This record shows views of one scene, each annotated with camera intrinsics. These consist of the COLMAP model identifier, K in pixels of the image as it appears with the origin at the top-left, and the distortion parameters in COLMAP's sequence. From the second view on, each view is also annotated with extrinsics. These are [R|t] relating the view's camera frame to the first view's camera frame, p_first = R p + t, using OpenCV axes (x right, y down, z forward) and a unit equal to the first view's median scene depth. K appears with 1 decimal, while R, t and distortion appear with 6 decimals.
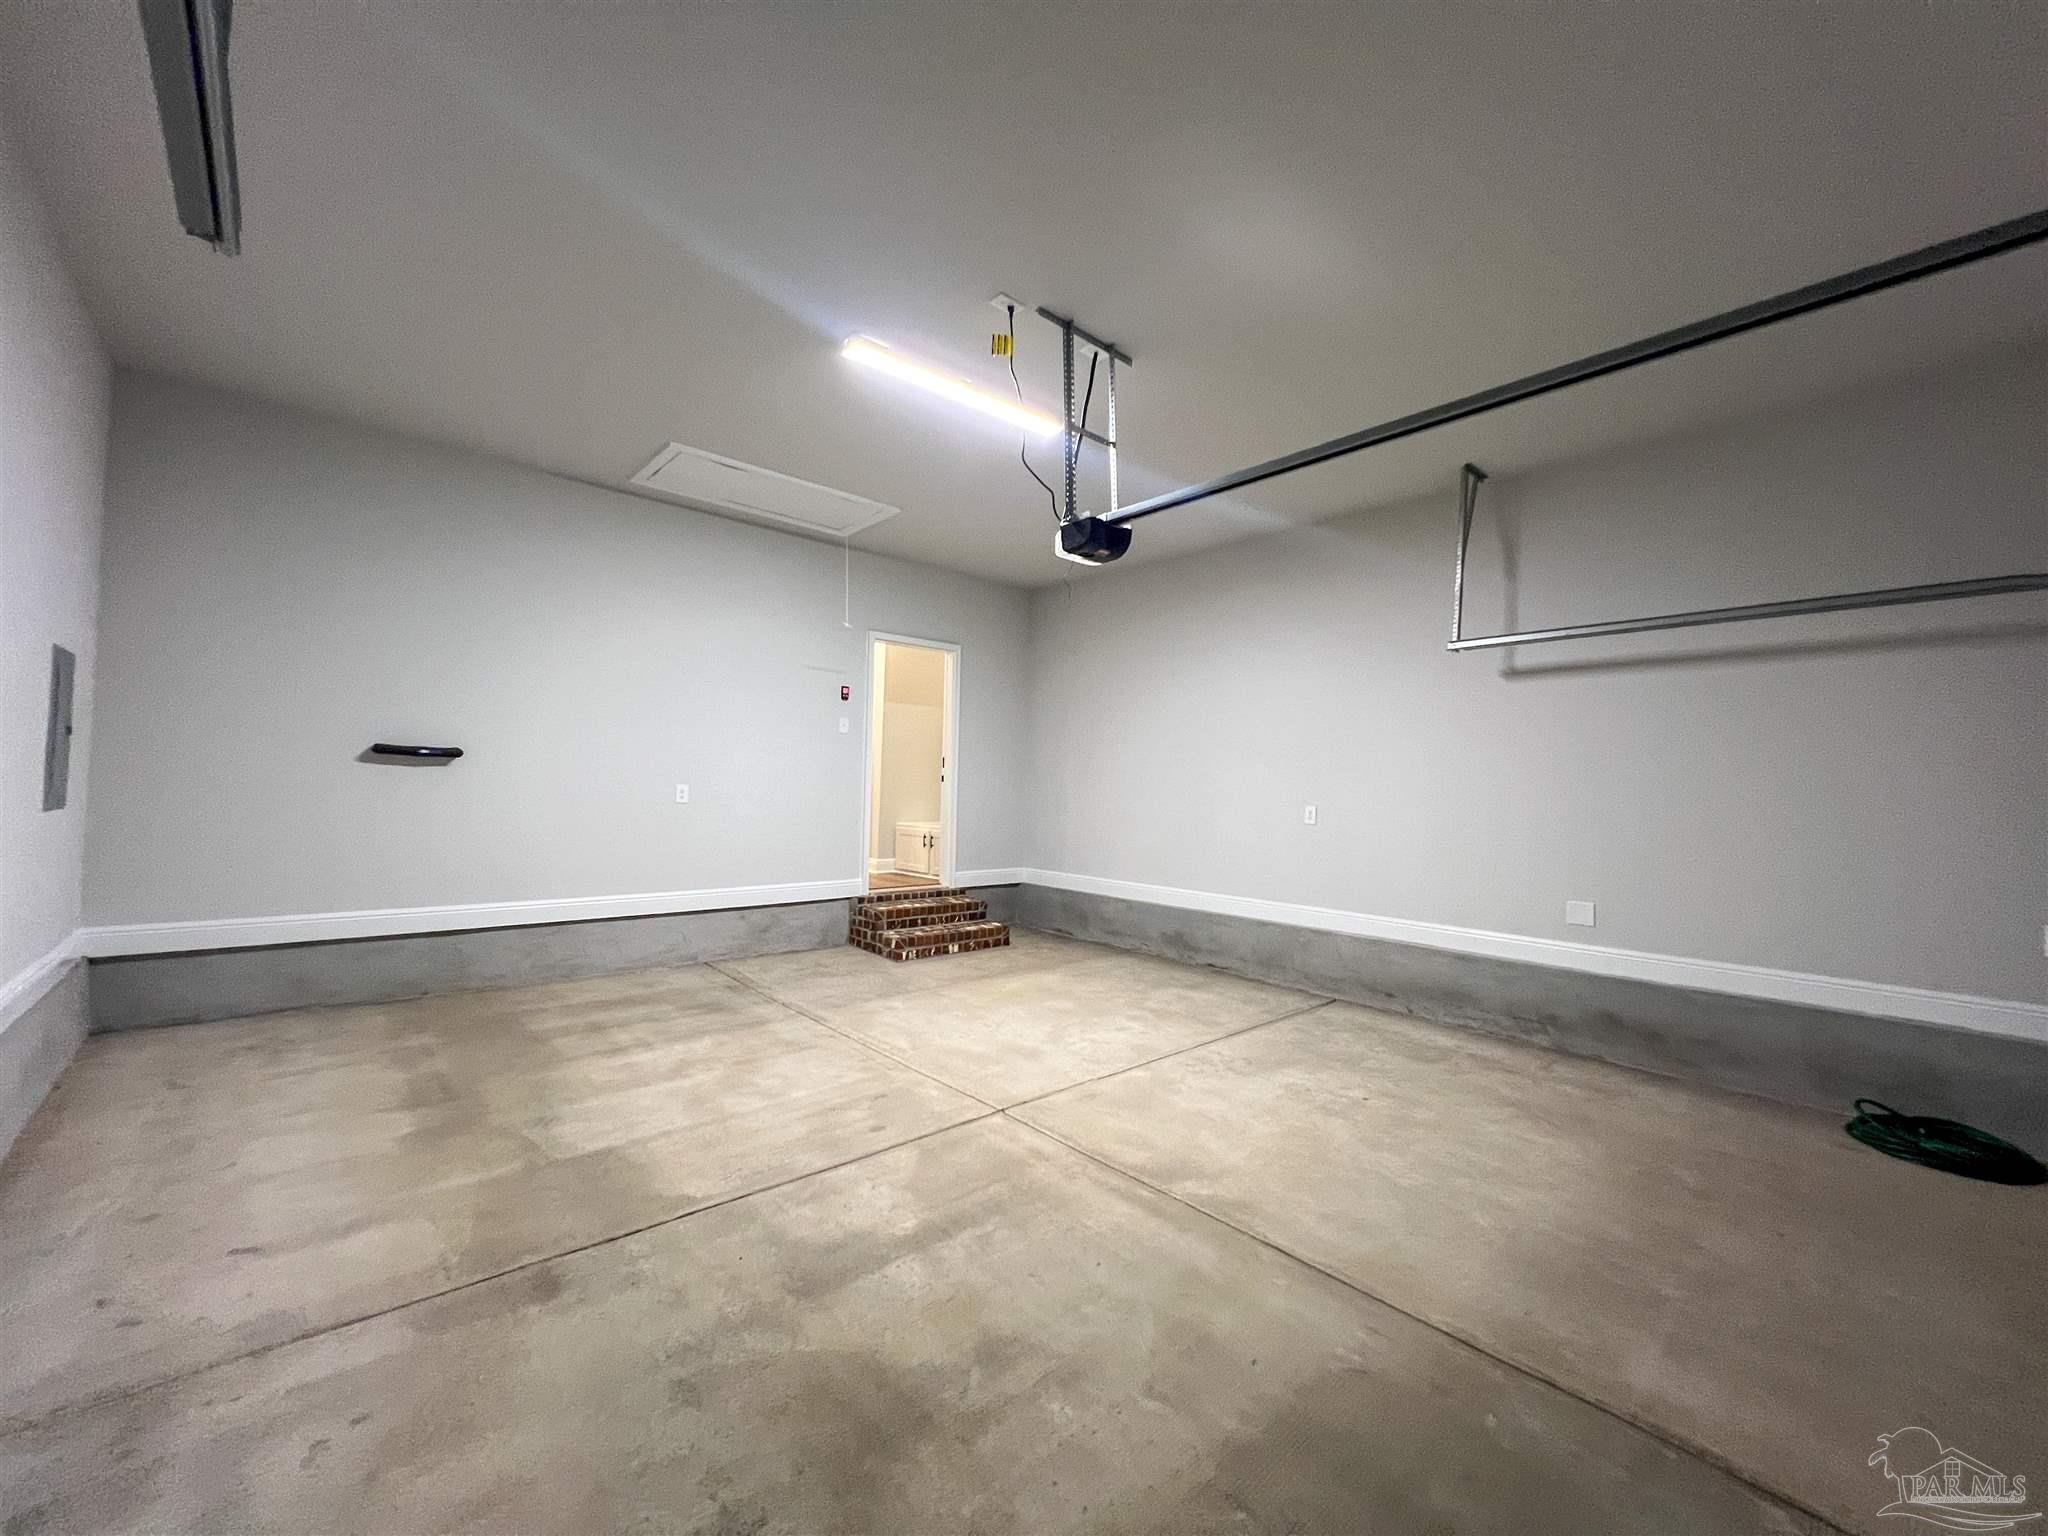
lens RADIAL K [[816.6, 0, 1019.1], [0, 816.6, 764.7], [0, 0, 1]] dist [-0.001440, -0.000053]
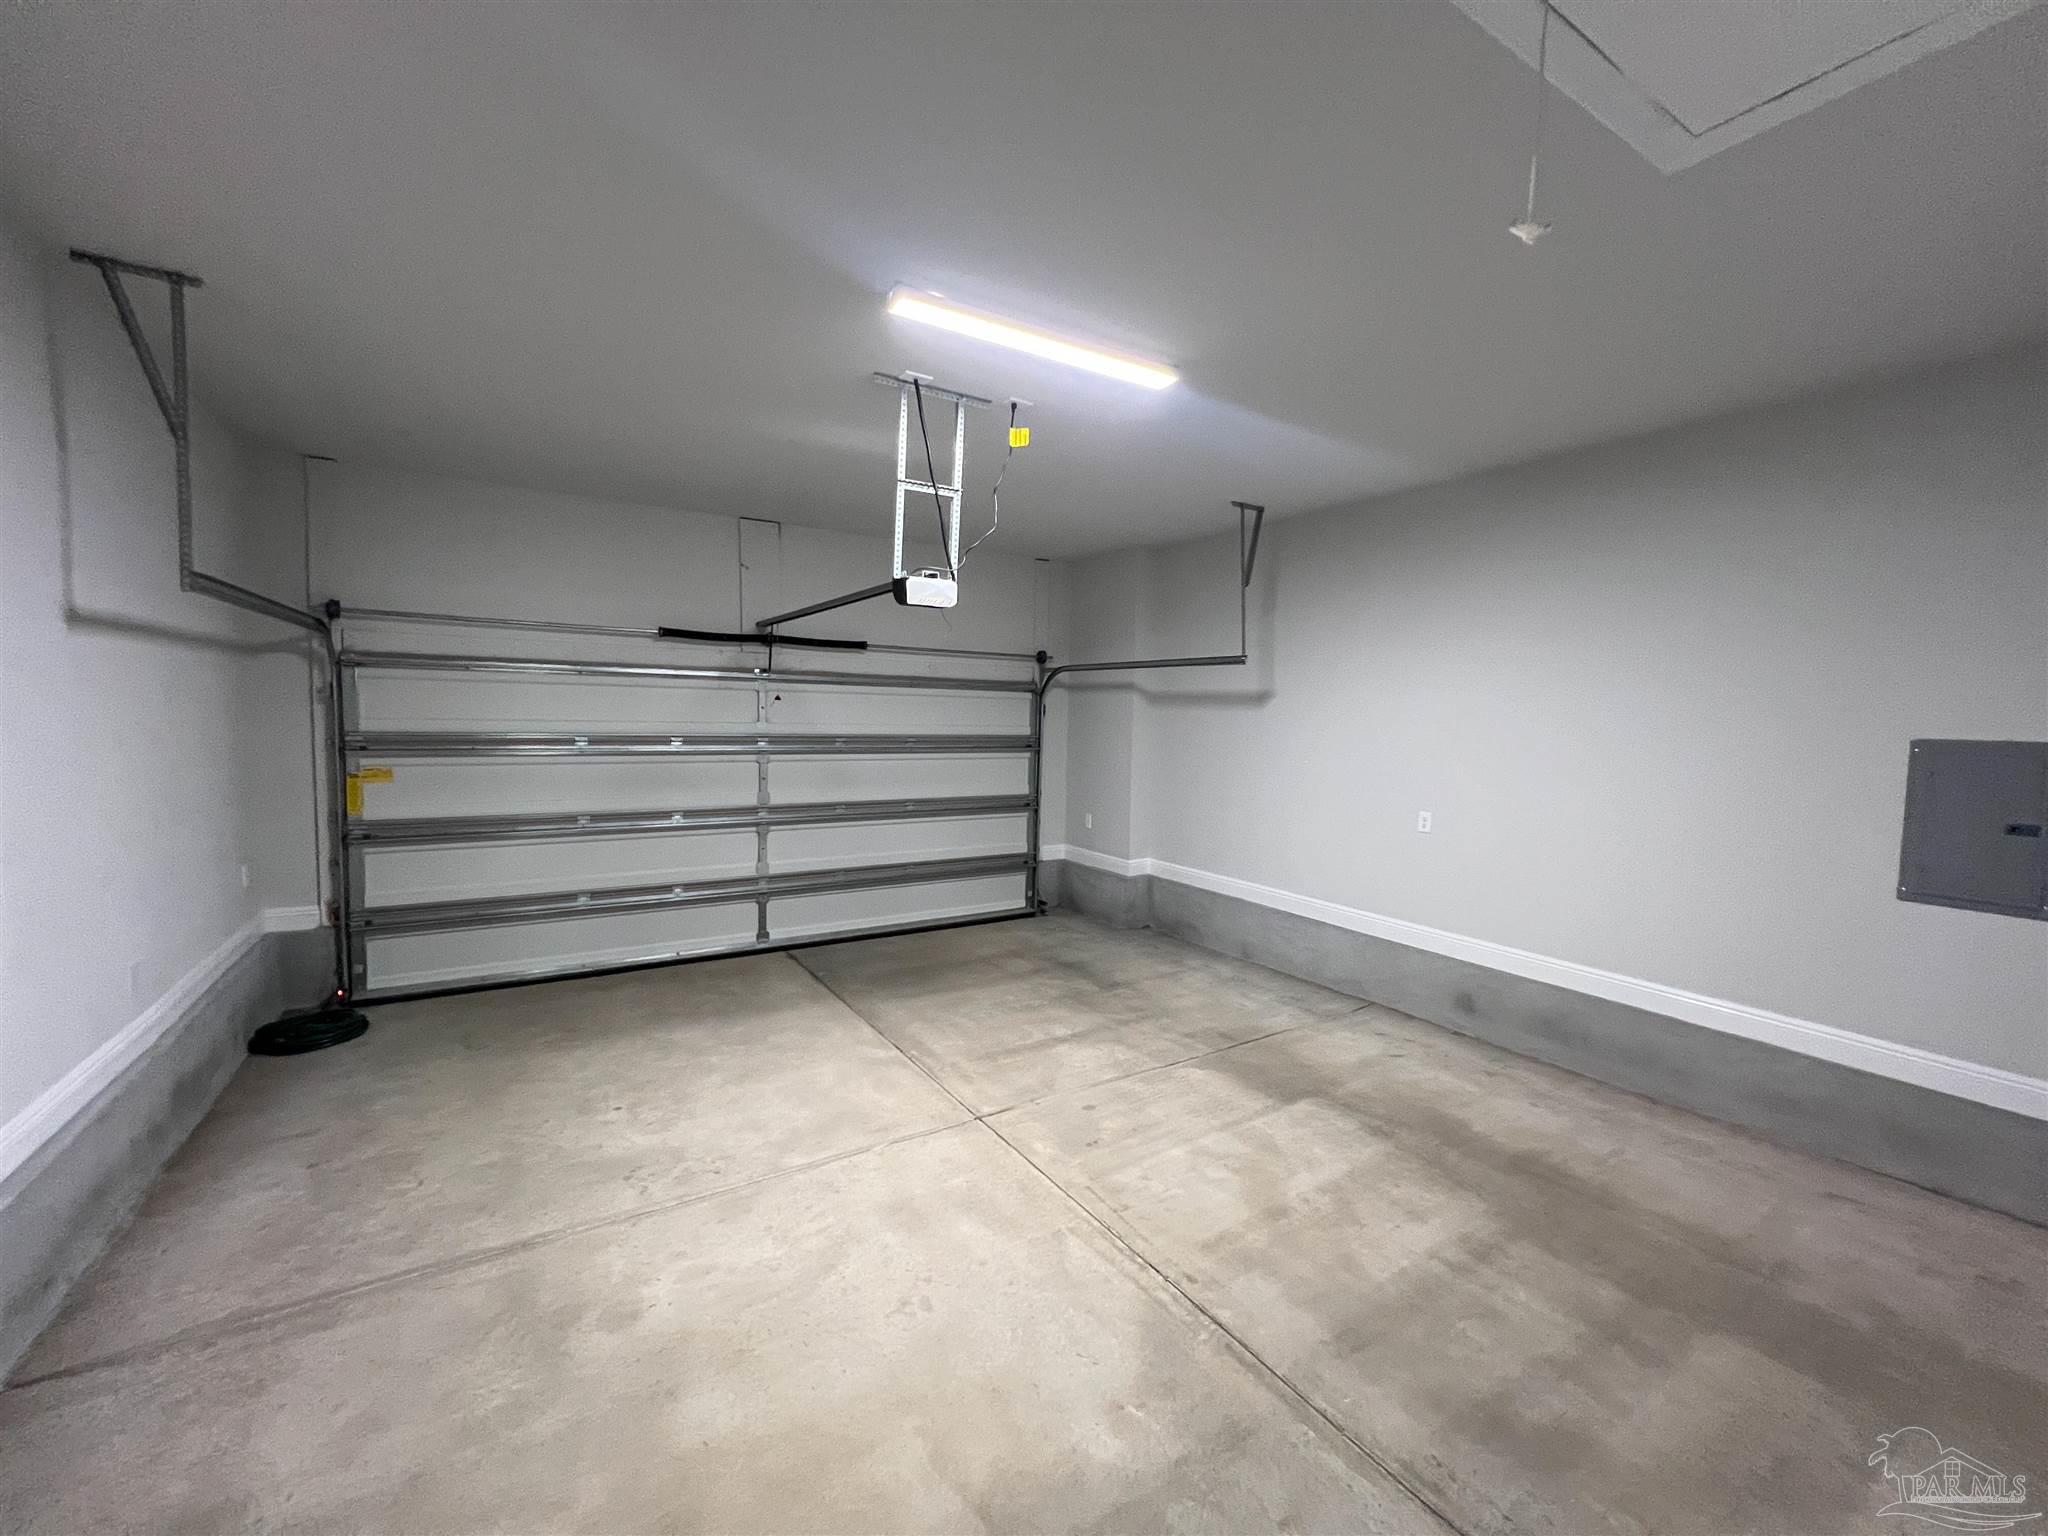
lens RADIAL K [[816.6, 0, 1019.1], [0, 816.6, 764.7], [0, 0, 1]] dist [-0.001440, -0.000053]
pose [[-0.983489, -0.057393, 0.171624, -0.240400], [-0.051039, 0.997846, 0.041208, -0.094815], [-0.173620, 0.031769, -0.984300, 2.101788]]
